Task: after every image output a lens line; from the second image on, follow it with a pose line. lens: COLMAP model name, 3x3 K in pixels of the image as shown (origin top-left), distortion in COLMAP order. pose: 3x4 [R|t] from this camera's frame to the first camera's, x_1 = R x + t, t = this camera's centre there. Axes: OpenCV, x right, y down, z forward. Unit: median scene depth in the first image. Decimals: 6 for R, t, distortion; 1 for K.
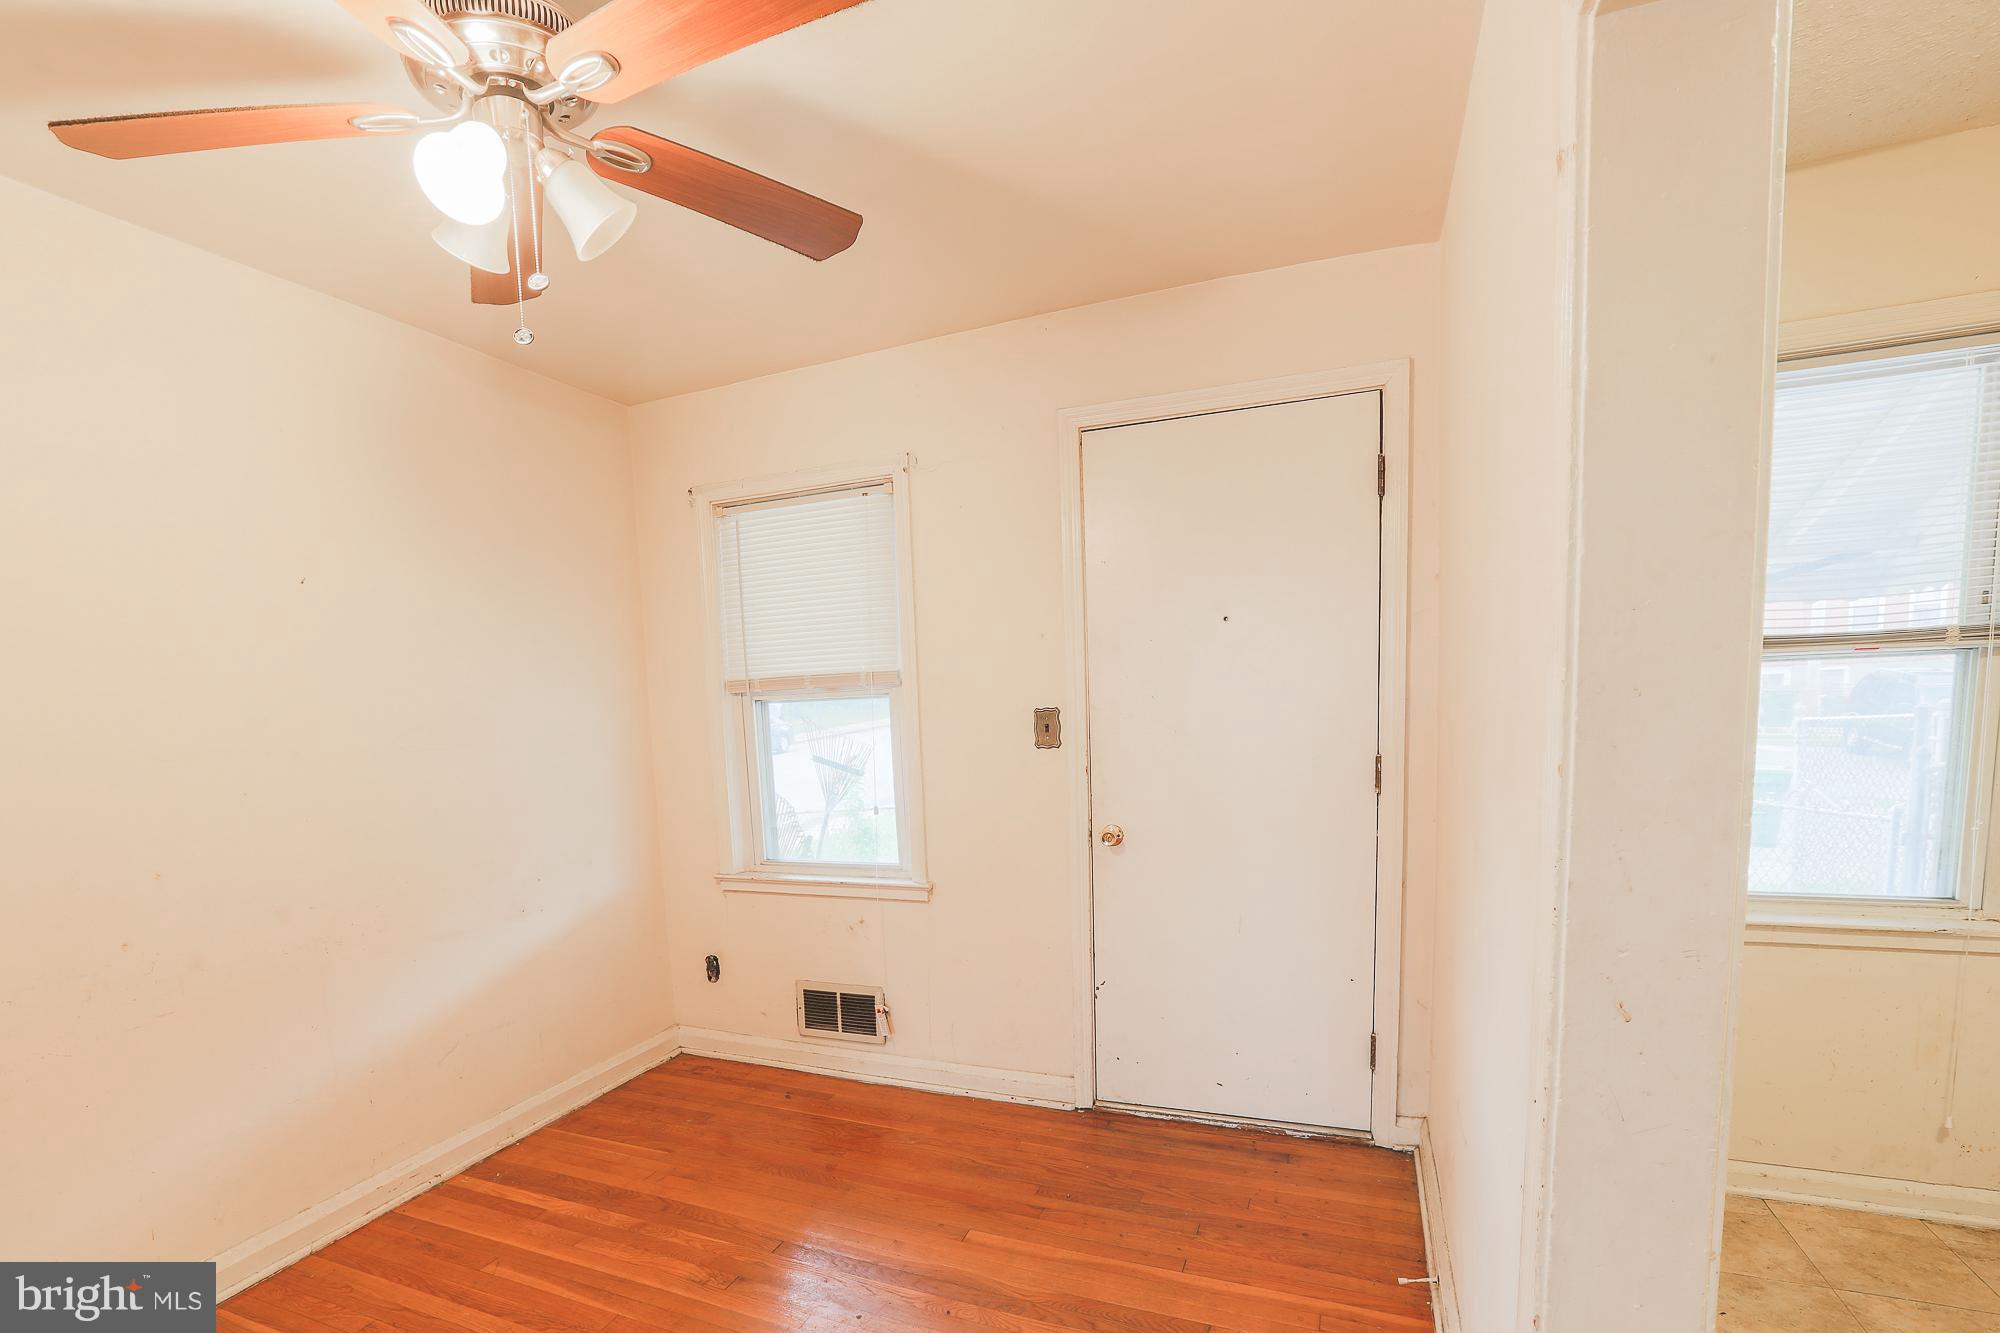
lens RADIAL K [[920.9, 0, 947.4], [0, 920.9, 823.8], [0, 0, 1]] dist [-0.041369, 0.012615]
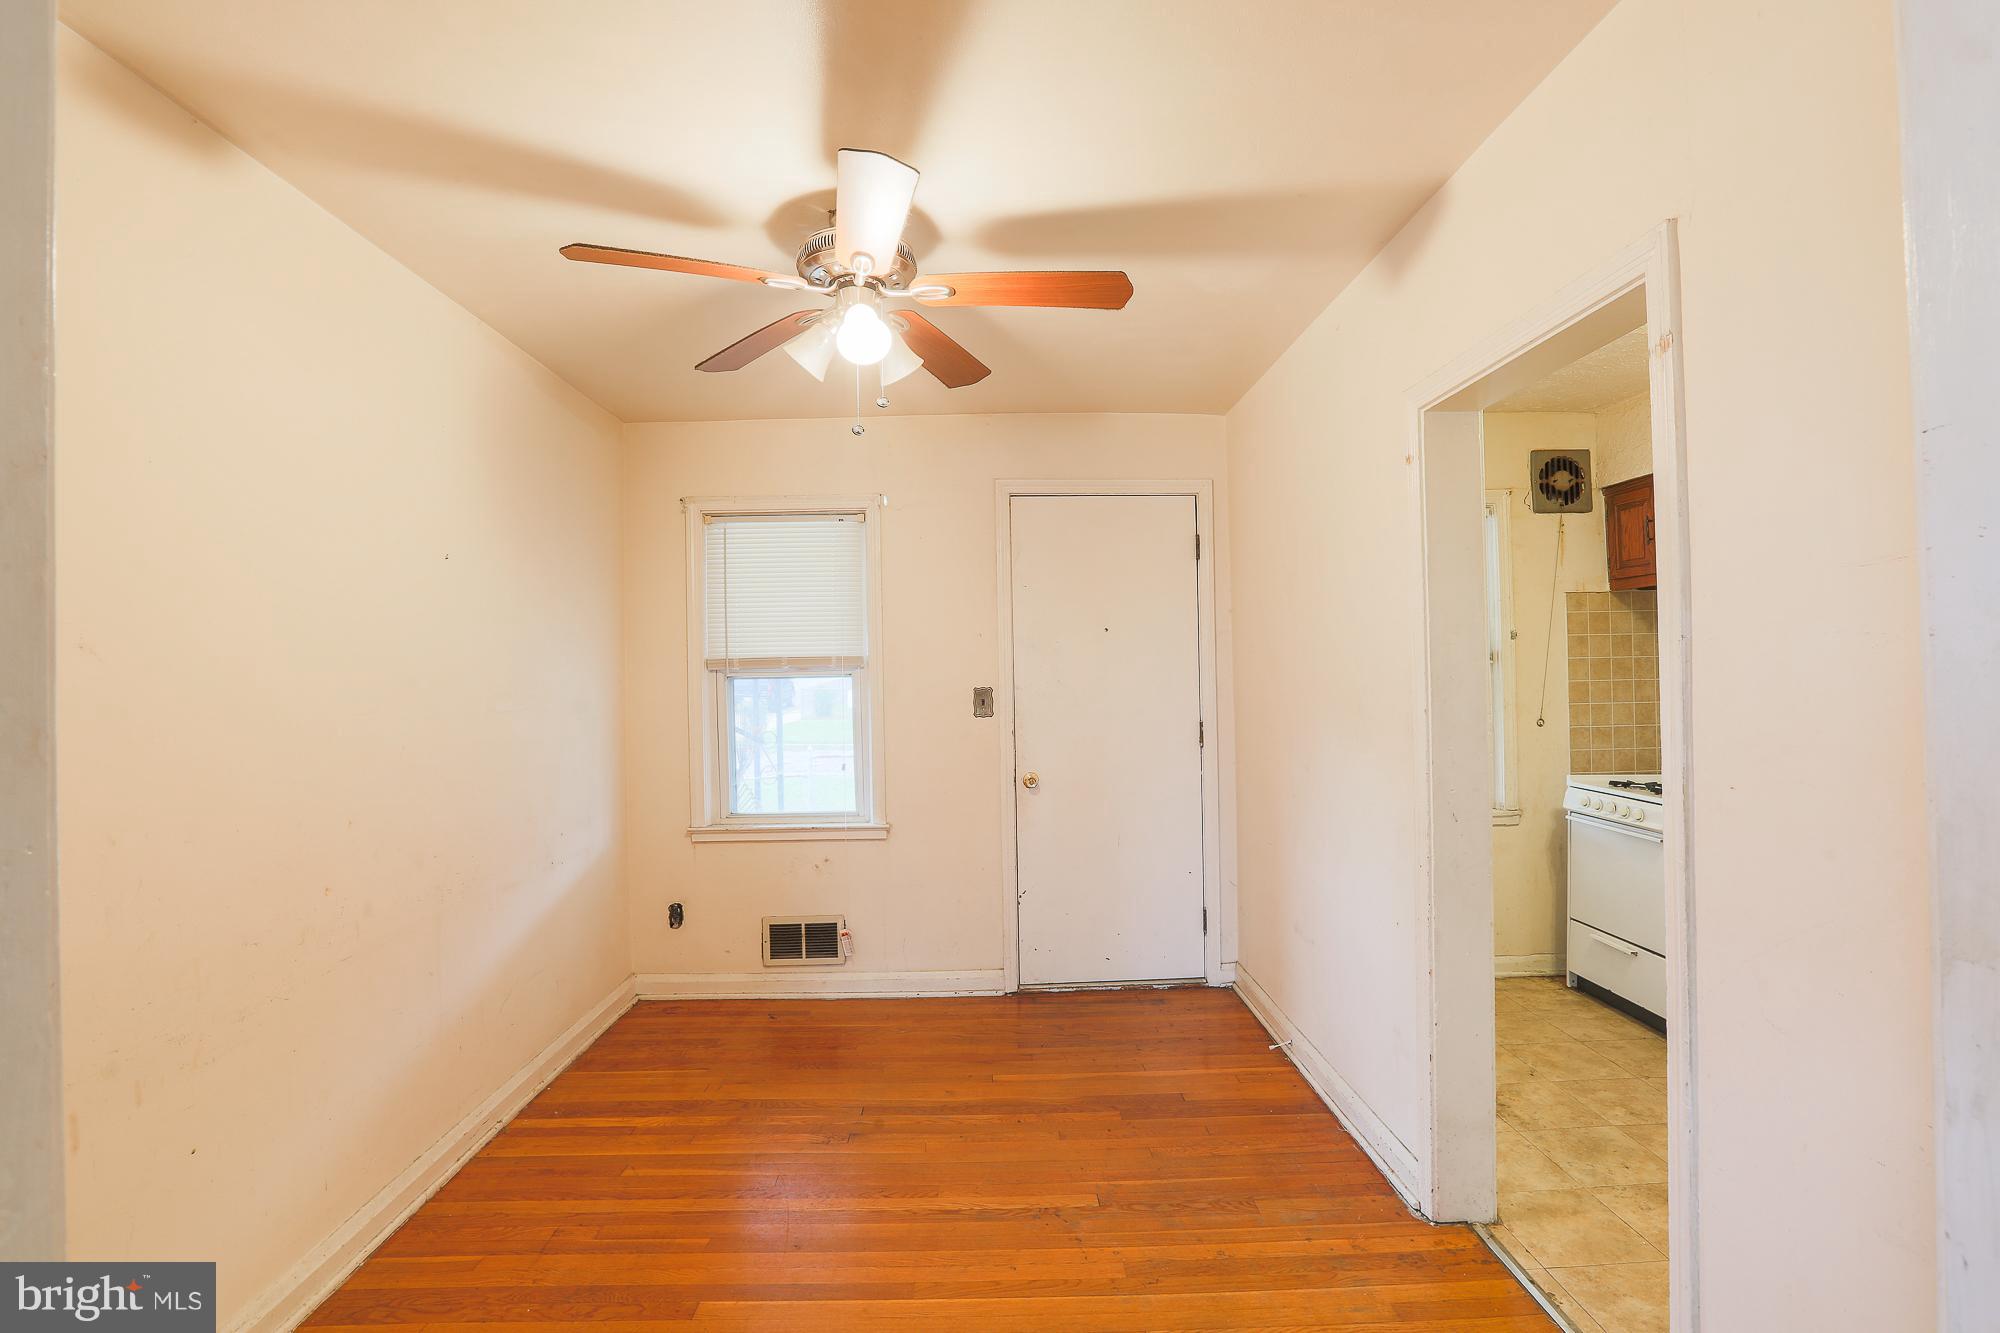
lens RADIAL K [[920.9, 0, 999.4], [0, 920.9, 672.8], [0, 0, 1]] dist [-0.041369, 0.012615]
pose [[0.899357, 0.024188, 0.436545, -0.452088], [0.035396, 0.991163, -0.127840, 0.025582], [-0.435780, 0.130426, 0.890553, -0.218718]]
